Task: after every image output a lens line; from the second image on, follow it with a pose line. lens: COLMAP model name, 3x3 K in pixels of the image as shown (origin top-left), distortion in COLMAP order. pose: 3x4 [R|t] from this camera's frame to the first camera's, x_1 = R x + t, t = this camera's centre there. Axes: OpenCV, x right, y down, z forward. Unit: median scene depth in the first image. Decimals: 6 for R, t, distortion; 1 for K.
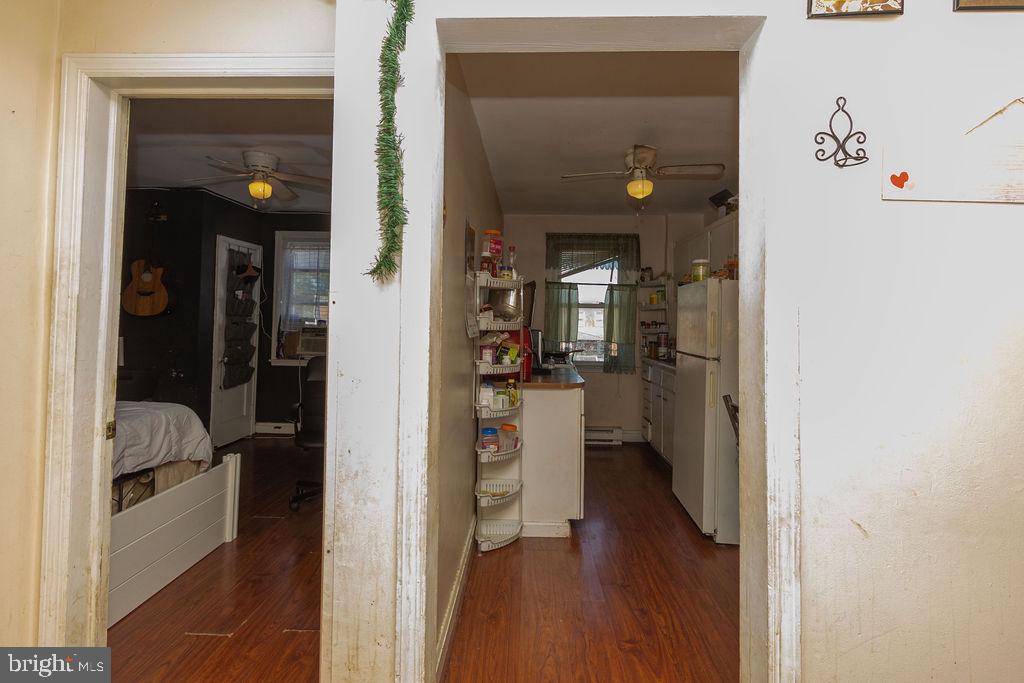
lens RADIAL K [[469.7, 0, 512.0], [0, 469.7, 341.5], [0, 0, 1]] dist [0.002002, 0.000477]
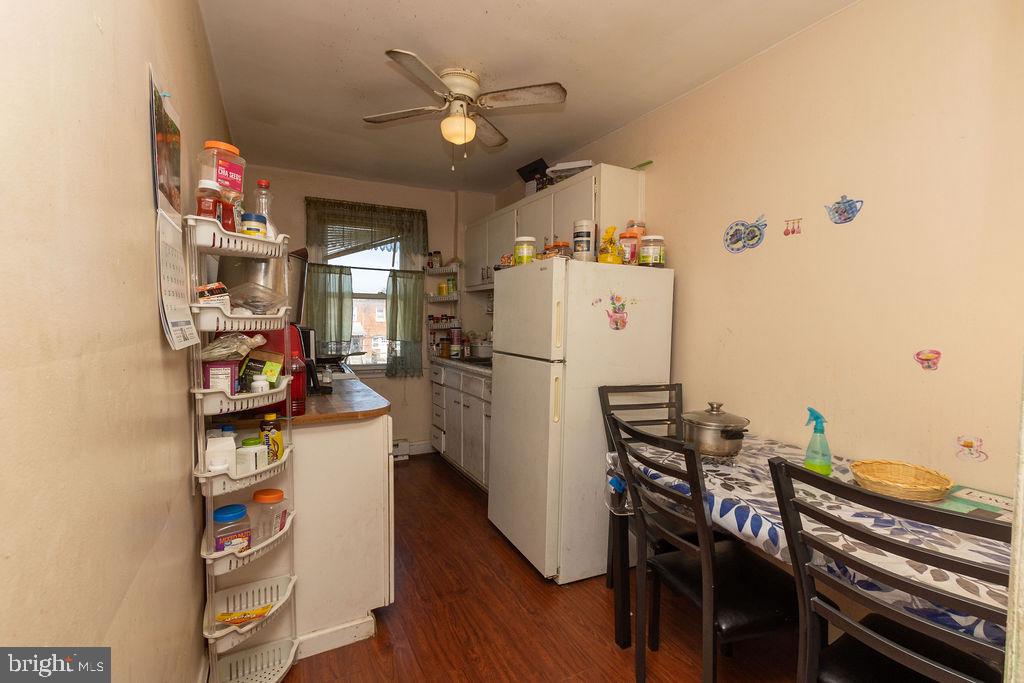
lens RADIAL K [[469.7, 0, 512.0], [0, 469.7, 341.5], [0, 0, 1]] dist [0.002002, 0.000477]
pose [[0.874111, -0.033959, 0.484538, -0.017010], [0.028534, 0.999420, 0.018568, -0.010864], [-0.484888, -0.002404, 0.874573, 0.317801]]
